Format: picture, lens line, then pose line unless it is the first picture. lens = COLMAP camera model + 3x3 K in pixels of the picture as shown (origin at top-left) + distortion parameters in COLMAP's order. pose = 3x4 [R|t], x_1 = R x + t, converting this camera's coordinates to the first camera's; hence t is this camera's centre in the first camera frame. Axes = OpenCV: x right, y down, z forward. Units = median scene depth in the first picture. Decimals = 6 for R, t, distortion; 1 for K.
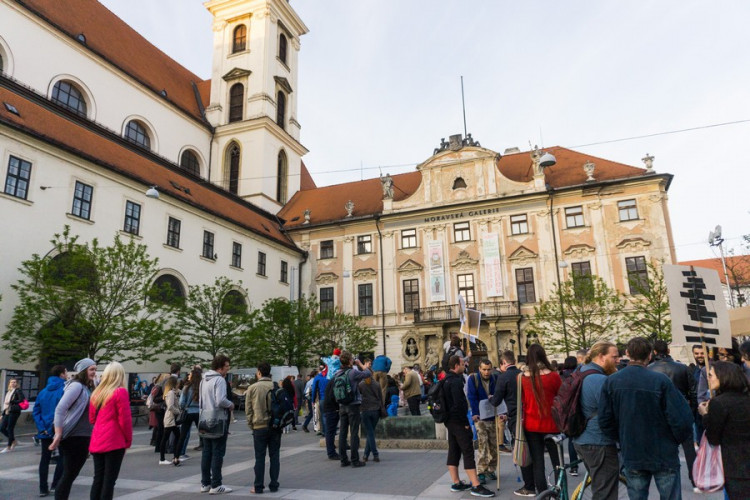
lens RADIAL K [[550.7, 0, 379.7], [0, 550.7, 249.5], [0, 0, 1]] dist [0.040662, 0.007047]
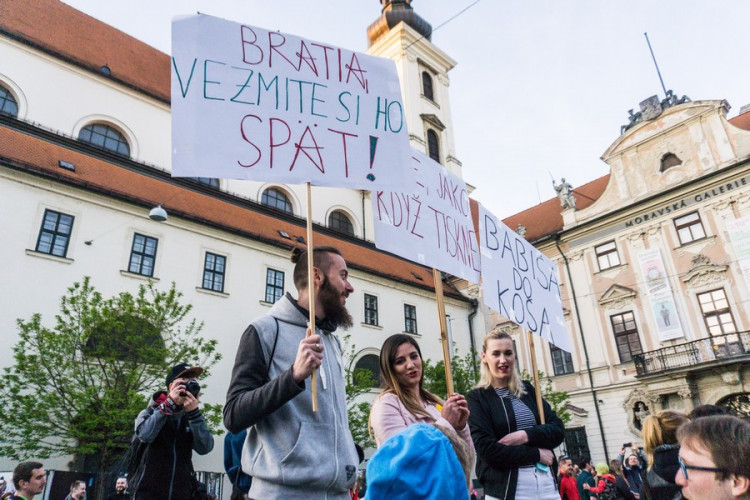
lens RADIAL K [[516.8, 0, 371.9], [0, 516.8, 247.2], [0, 0, 1]] dist [-0.012067, -0.008782]
pose [[0.876147, -0.196031, -0.440384, 0.082523], [0.120285, 0.973585, -0.194070, 0.061744], [0.466795, 0.117062, 0.876584, 0.293886]]
